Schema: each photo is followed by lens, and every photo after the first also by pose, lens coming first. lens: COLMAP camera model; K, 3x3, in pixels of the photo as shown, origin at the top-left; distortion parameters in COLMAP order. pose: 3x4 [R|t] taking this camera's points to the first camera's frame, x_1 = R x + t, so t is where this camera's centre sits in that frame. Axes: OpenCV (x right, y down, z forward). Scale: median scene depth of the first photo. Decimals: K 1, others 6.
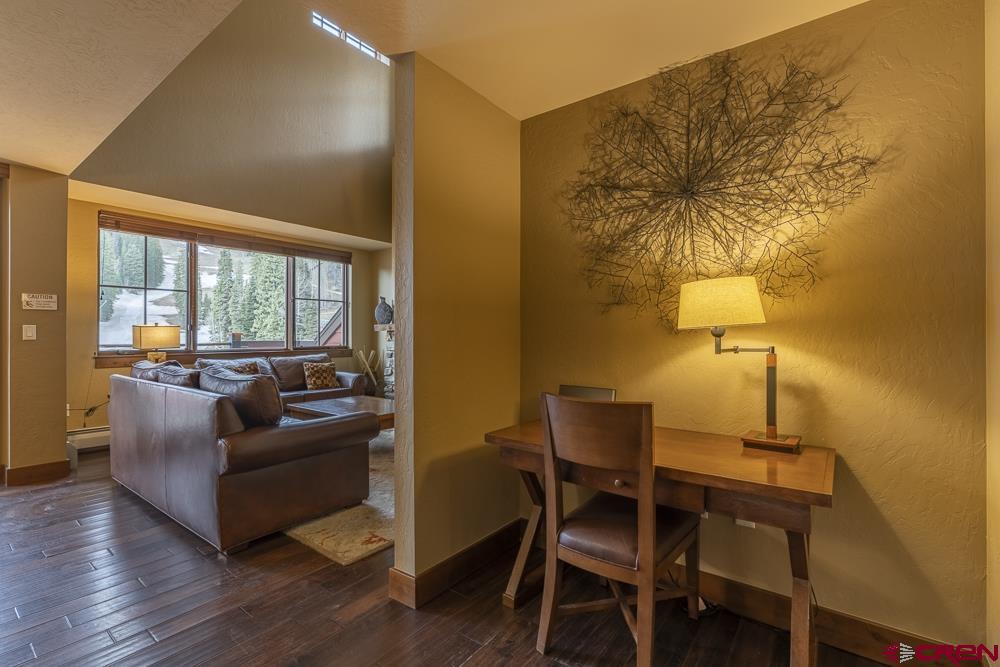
lens RADIAL K [[455.9, 0, 486.9], [0, 455.9, 330.9], [0, 0, 1]] dist [-0.000107, 0.000213]
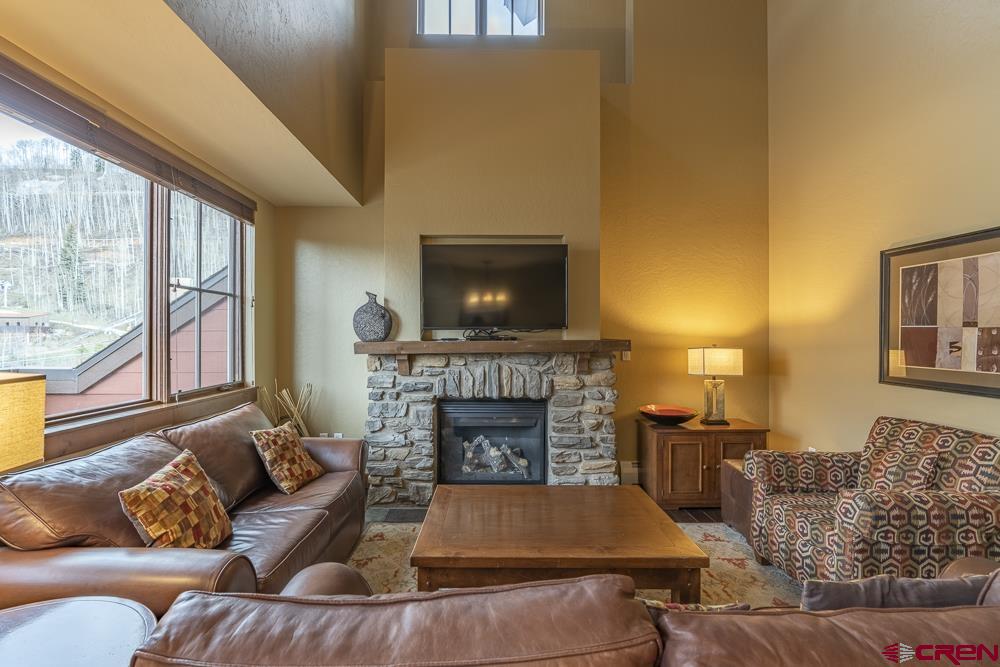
lens RADIAL K [[462.3, 0, 481.6], [0, 462.3, 332.4], [0, 0, 1]] dist [-0.003399, 0.000012]
pose [[0.786278, 0.005028, 0.617852, -0.462252], [-0.004817, 0.999986, -0.002008, -0.025049], [-0.617854, -0.001397, 0.786292, 0.464980]]
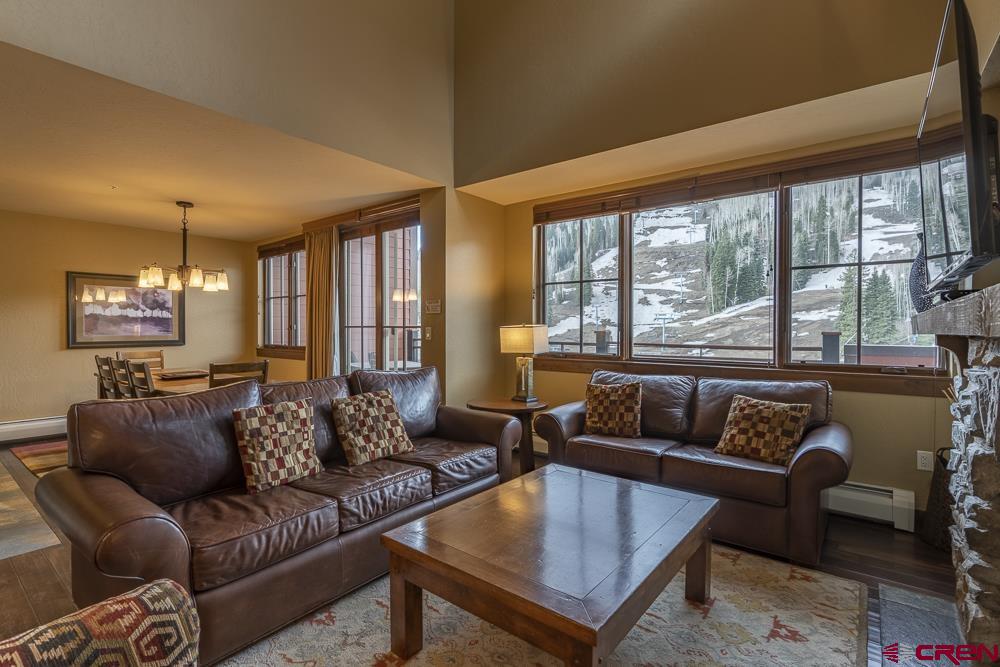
lens RADIAL K [[469.9, 0, 500.0], [0, 469.9, 333.5], [0, 0, 1]] dist [-0.011214, 0.000031]
pose [[-0.003023, 0.013738, -0.999901, 0.109564], [0.008004, 0.999874, 0.013713, -0.007138], [0.999963, -0.007962, -0.003133, 0.678134]]
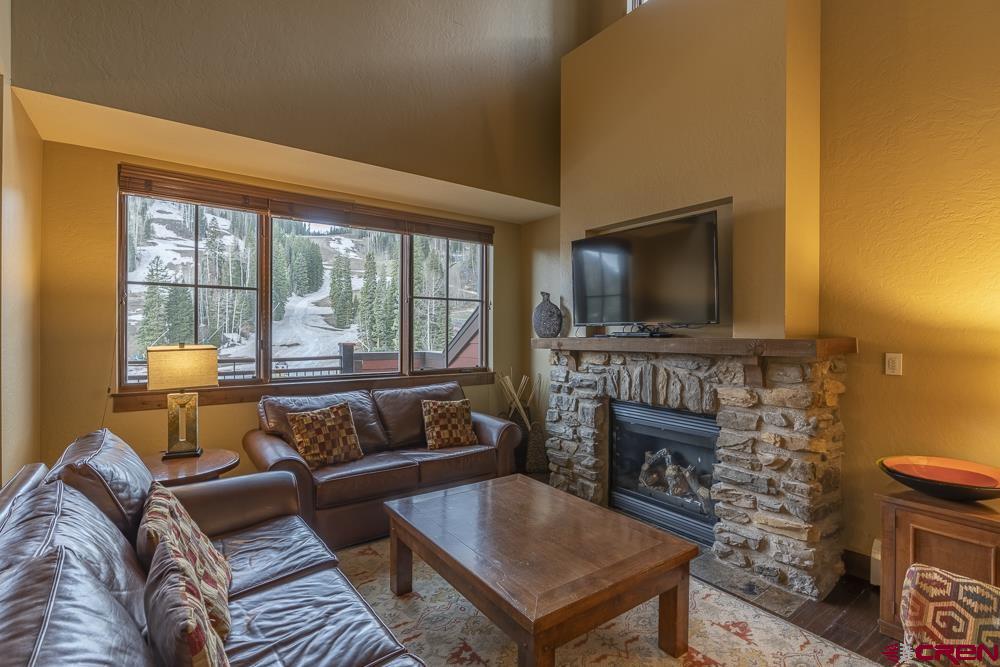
lens RADIAL K [[462.3, 0, 481.6], [0, 462.3, 332.4], [0, 0, 1]] dist [-0.003399, 0.000012]
pose [[0.958255, 0.003909, -0.285888, -0.132249], [-0.001662, 0.999966, 0.008103, -0.025679], [0.285909, -0.007289, 0.958229, 0.384200]]
